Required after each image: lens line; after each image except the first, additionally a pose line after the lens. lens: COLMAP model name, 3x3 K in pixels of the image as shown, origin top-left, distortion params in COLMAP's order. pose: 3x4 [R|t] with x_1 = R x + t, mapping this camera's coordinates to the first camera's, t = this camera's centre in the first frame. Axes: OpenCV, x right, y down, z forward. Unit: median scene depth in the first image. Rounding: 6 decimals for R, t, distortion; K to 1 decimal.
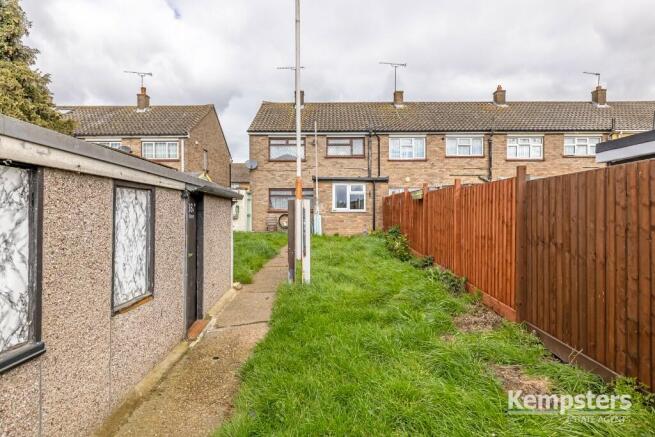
lens RADIAL K [[363.1, 0, 327.5], [0, 363.1, 218.5], [0, 0, 1]] dist [0.002337, 0.000183]
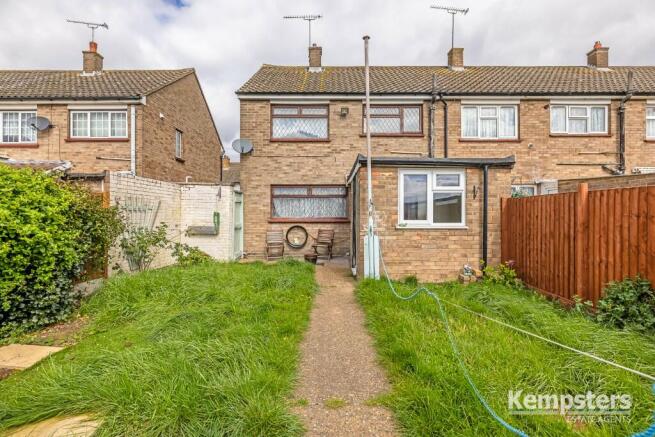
lens RADIAL K [[337.6, 0, 327.5], [0, 337.6, 218.5], [0, 0, 1]] dist [-0.002965, -0.000385]
pose [[0.999999, 0.000947, -0.000444, -0.062914], [-0.000948, 0.999997, -0.002424, -0.023150], [0.000442, 0.002424, 0.999997, 0.415107]]
